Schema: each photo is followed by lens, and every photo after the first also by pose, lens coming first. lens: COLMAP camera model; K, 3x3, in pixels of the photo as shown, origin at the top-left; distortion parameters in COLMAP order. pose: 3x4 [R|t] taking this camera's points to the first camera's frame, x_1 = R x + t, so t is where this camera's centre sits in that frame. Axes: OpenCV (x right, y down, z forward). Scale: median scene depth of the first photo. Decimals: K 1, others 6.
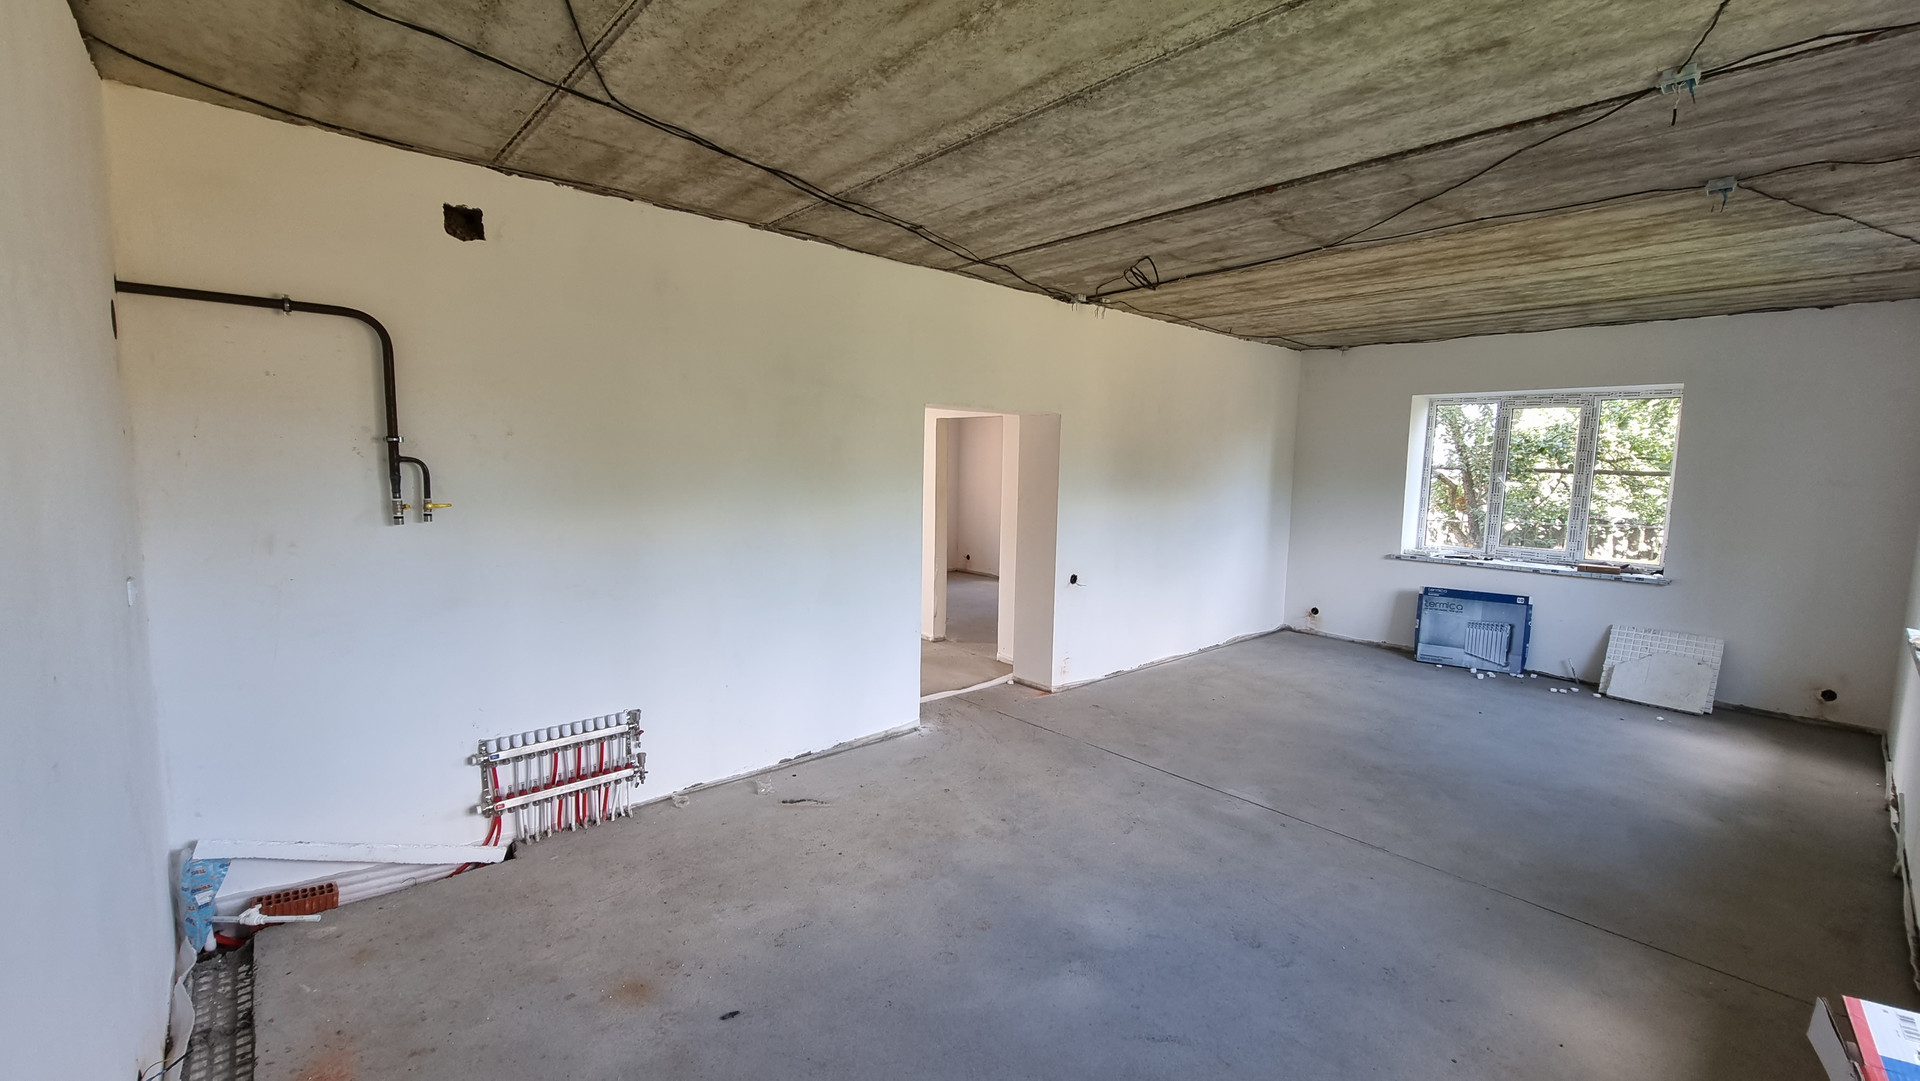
lens RADIAL K [[796.0, 0, 959.1], [0, 796.0, 550.3], [0, 0, 1]] dist [0.001038, 0.000260]
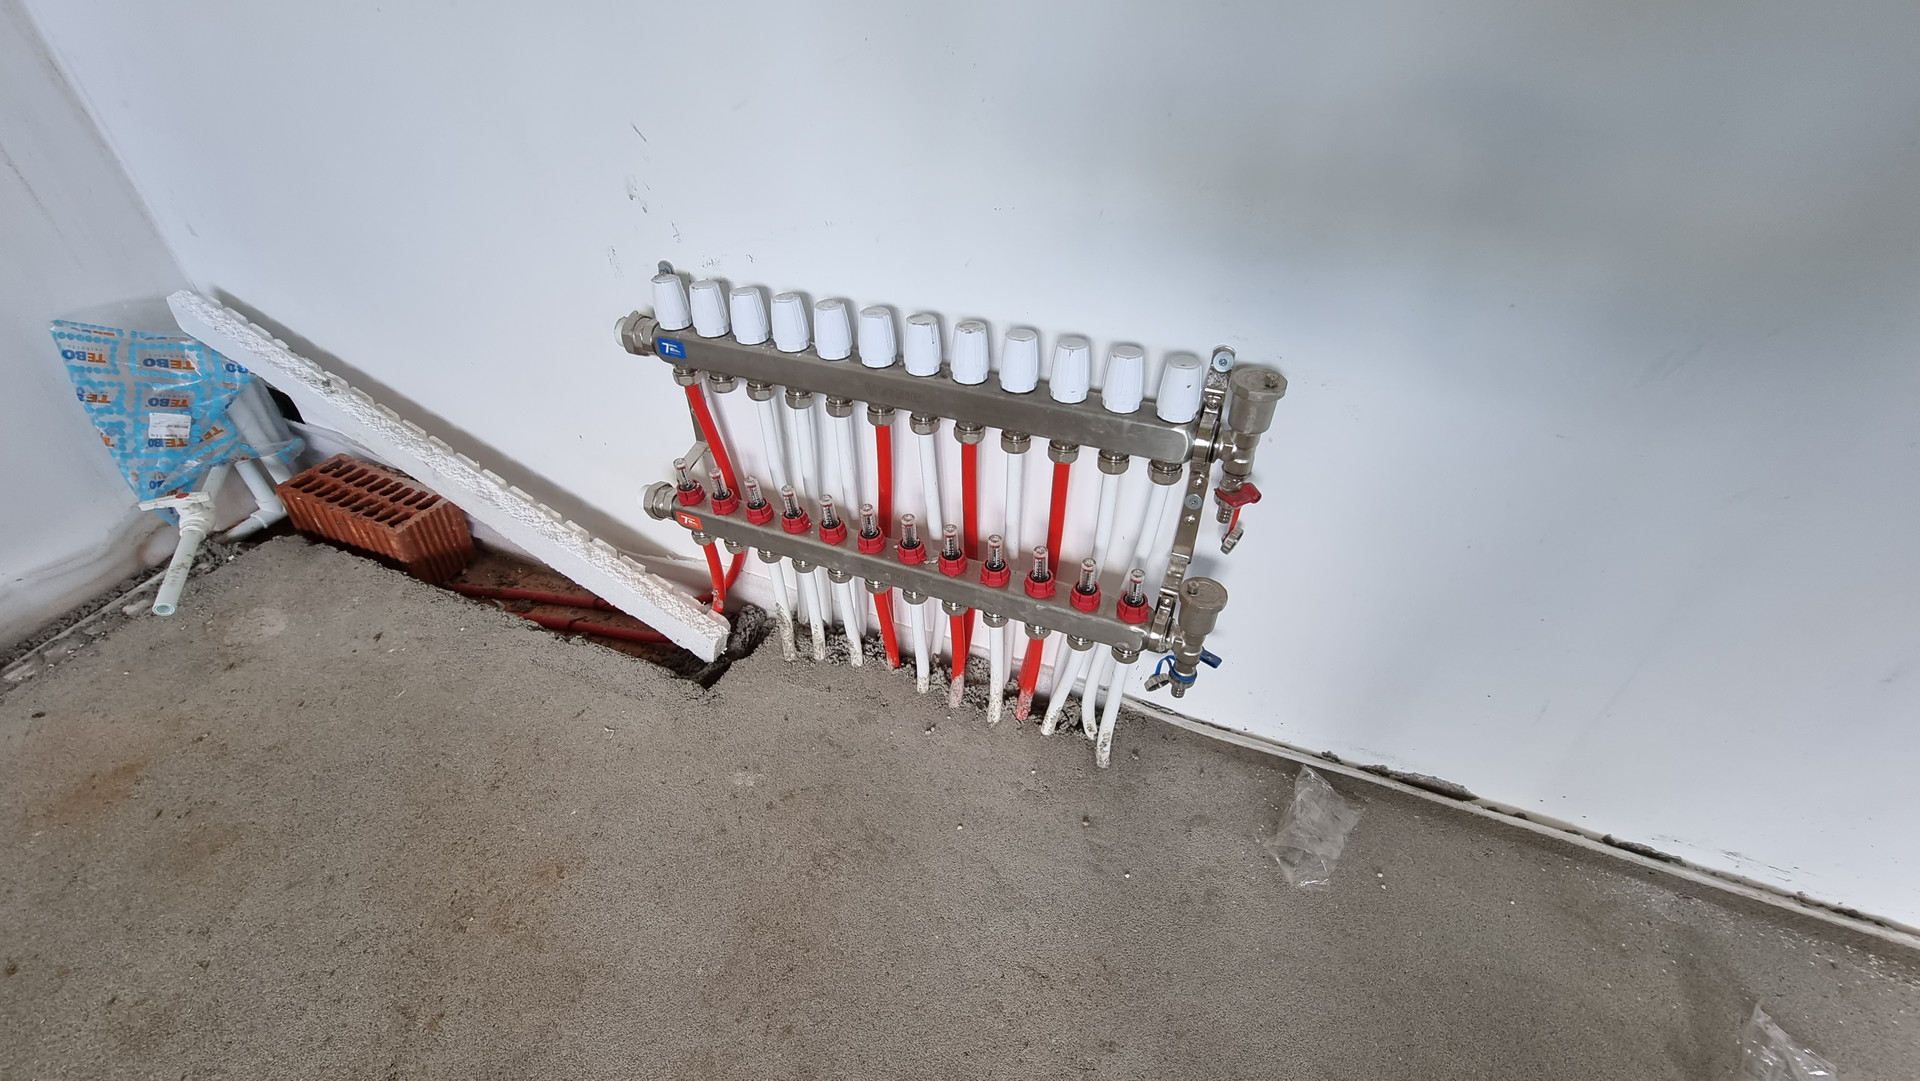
lens RADIAL K [[796.0, 0, 959.1], [0, 796.0, 550.3], [0, 0, 1]] dist [0.001038, 0.000260]
pose [[0.435734, 0.558059, -0.706191, -0.289865], [-0.091840, 0.808062, 0.581894, 0.133374], [0.895378, -0.188694, 0.403352, 0.874118]]
